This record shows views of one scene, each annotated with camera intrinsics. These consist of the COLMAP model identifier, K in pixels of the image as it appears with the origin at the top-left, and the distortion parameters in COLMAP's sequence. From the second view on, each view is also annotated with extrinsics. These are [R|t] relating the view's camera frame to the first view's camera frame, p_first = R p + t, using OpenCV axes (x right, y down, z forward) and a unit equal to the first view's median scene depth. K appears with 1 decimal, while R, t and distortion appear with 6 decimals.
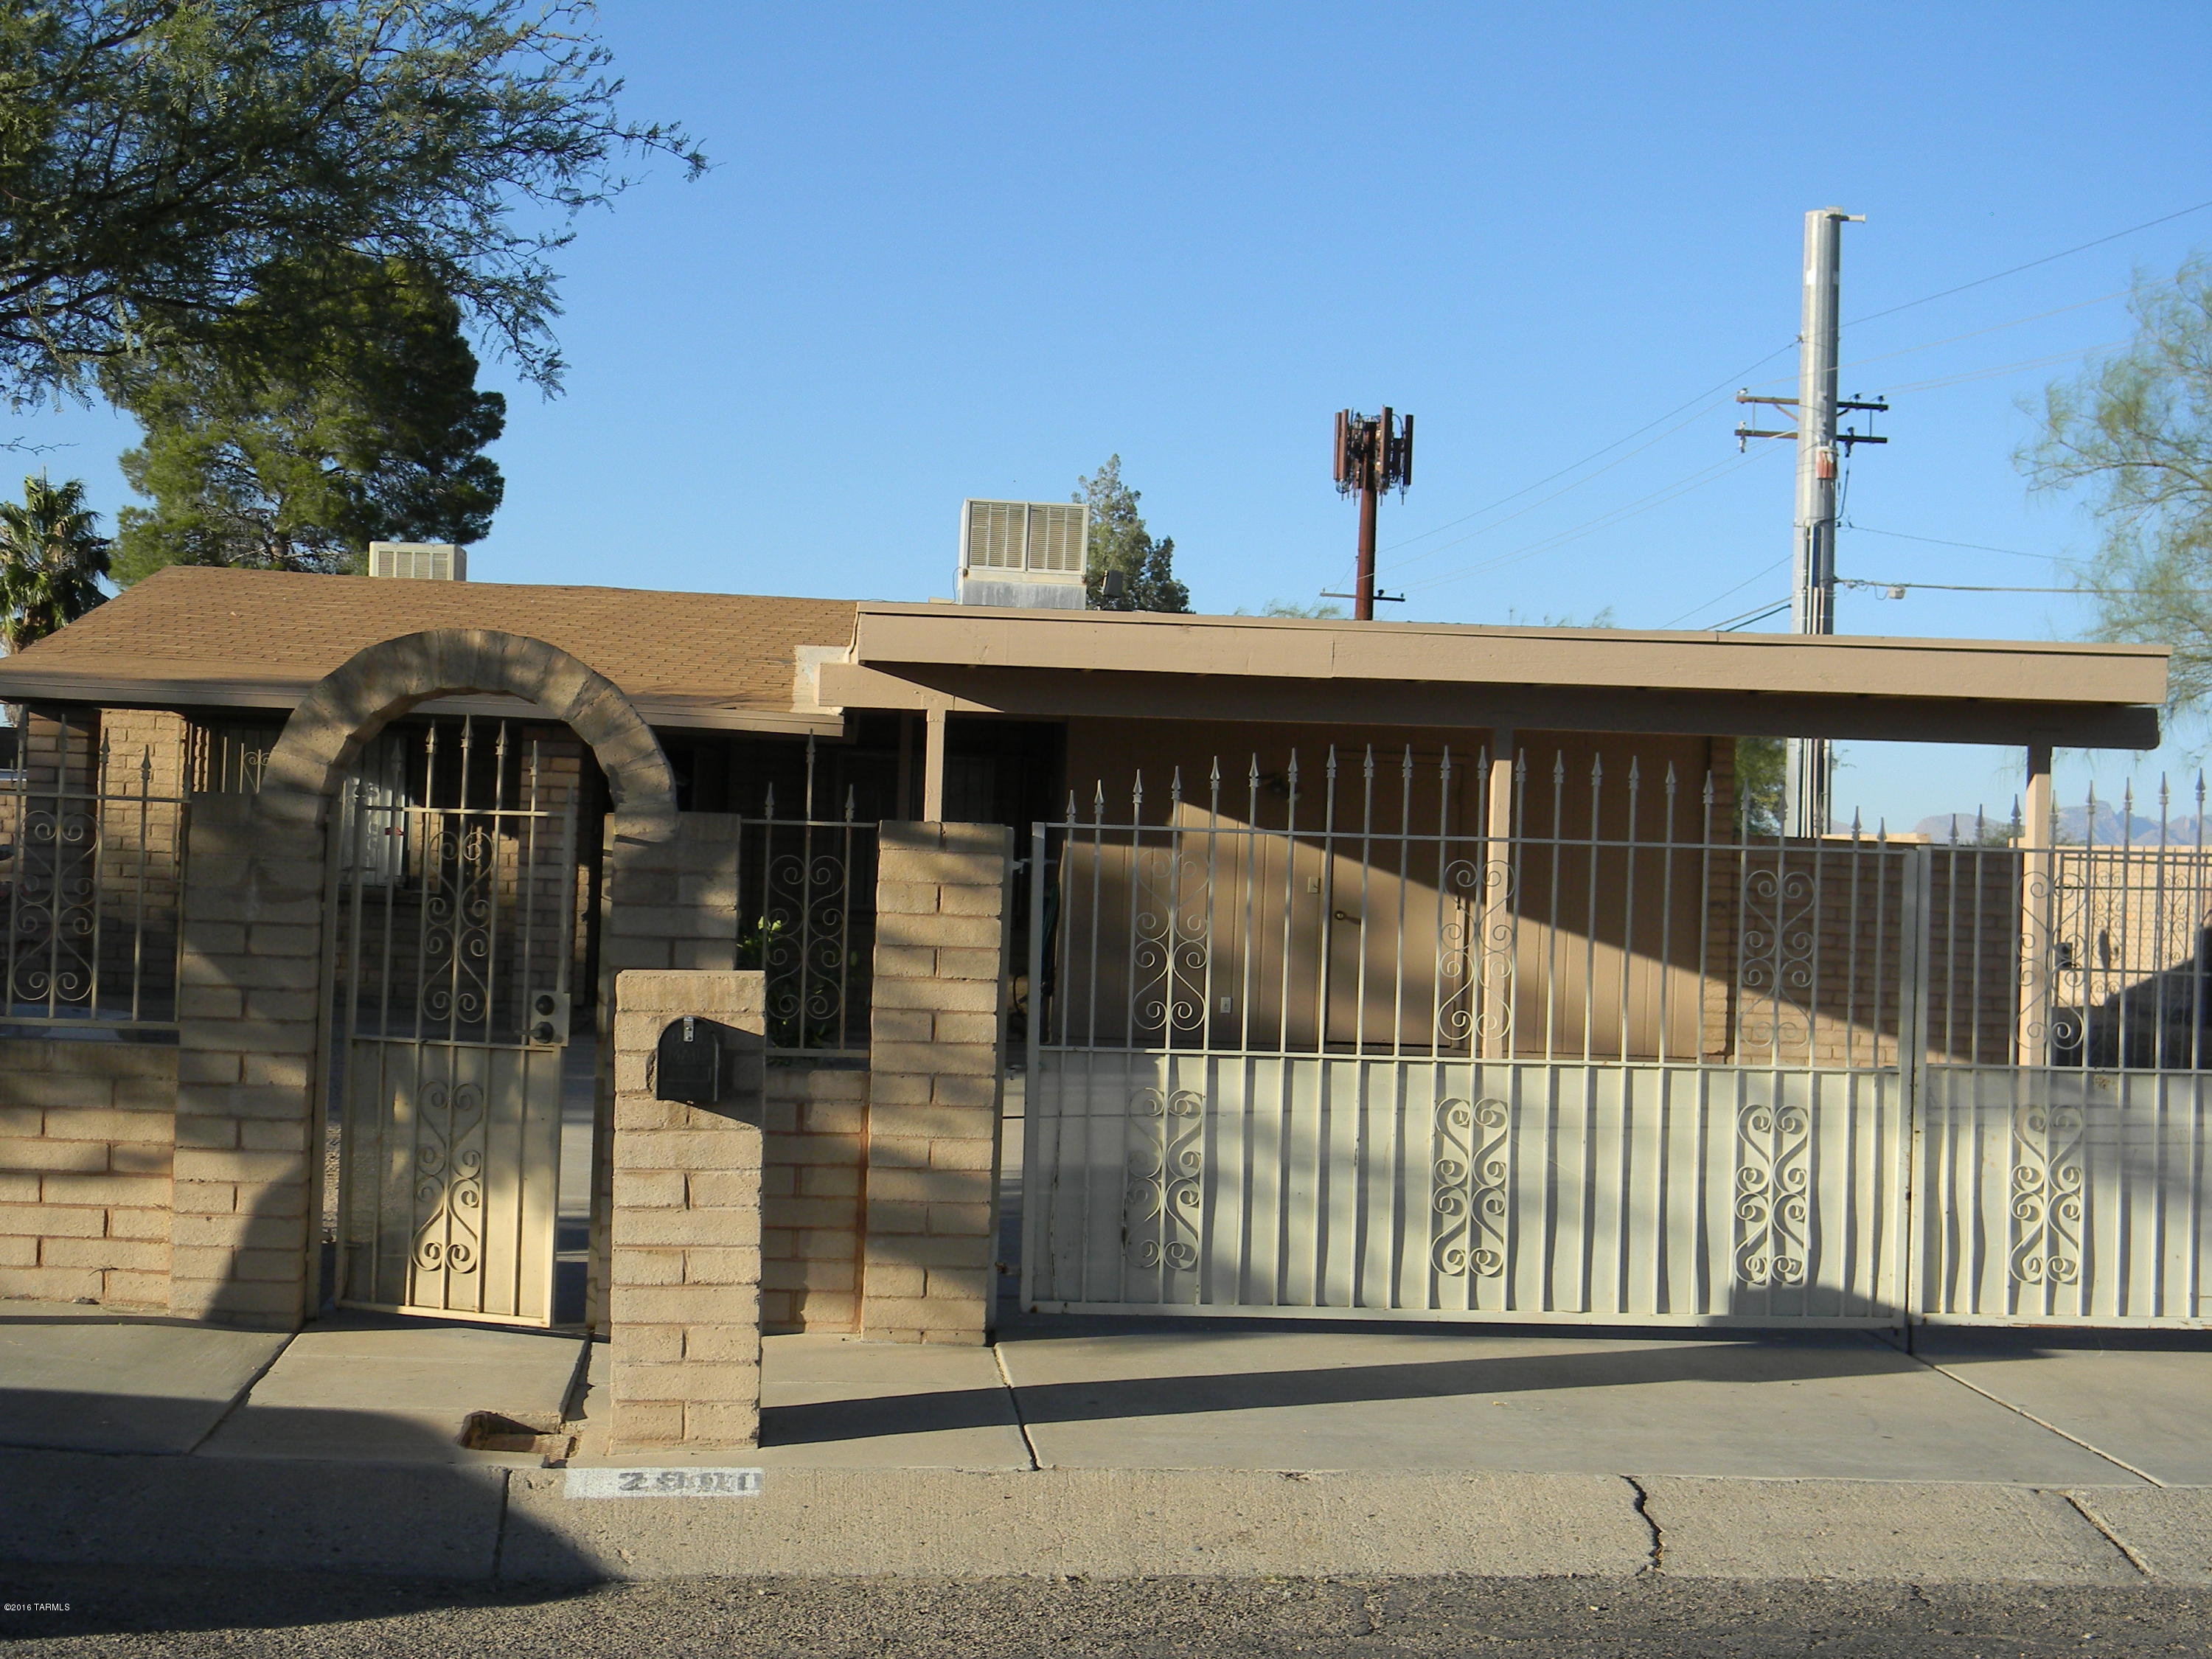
lens RADIAL K [[3418.0, 0, 1105.7], [0, 3418.0, 723.7], [0, 0, 1]] dist [0.023366, 0.010641]
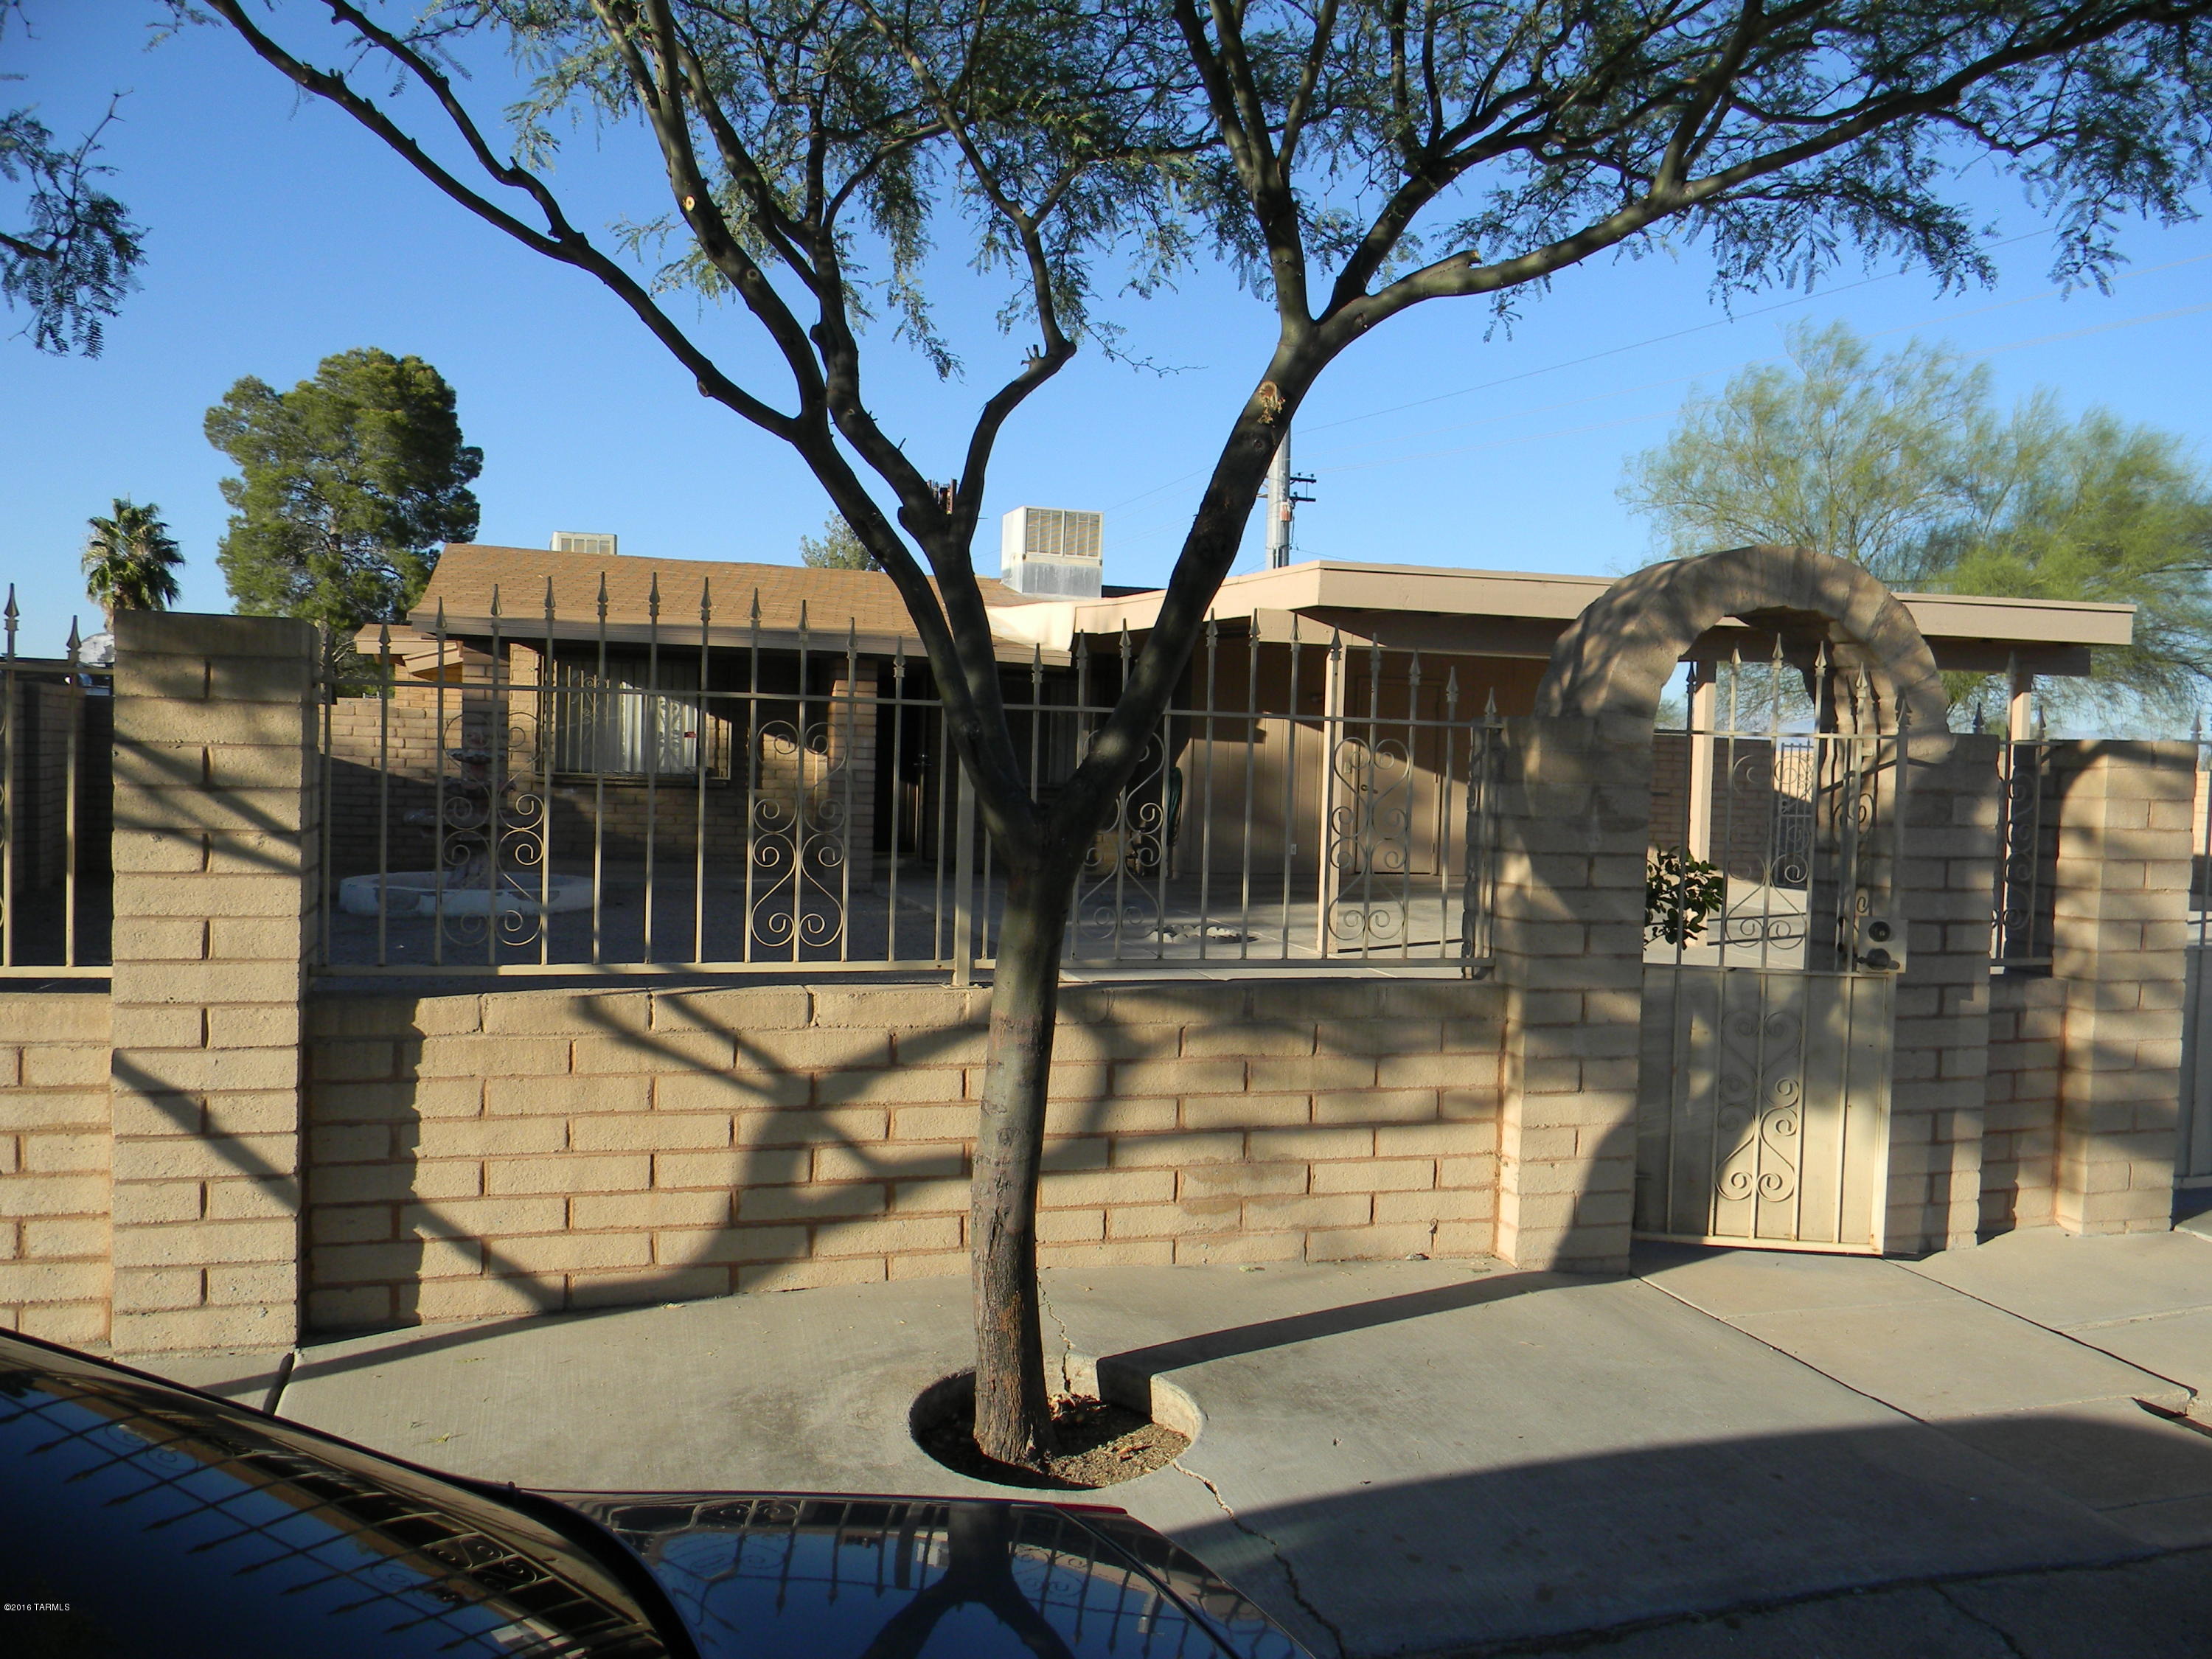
lens RADIAL K [[1808.5, 0, 1095.2], [0, 1808.5, 837.6], [0, 0, 1]] dist [0.036415, -0.049379]
pose [[0.970947, -0.021661, 0.238313, -0.490809], [-0.001057, 0.995497, 0.094792, 0.006617], [-0.239293, -0.092290, 0.966551, 0.540283]]
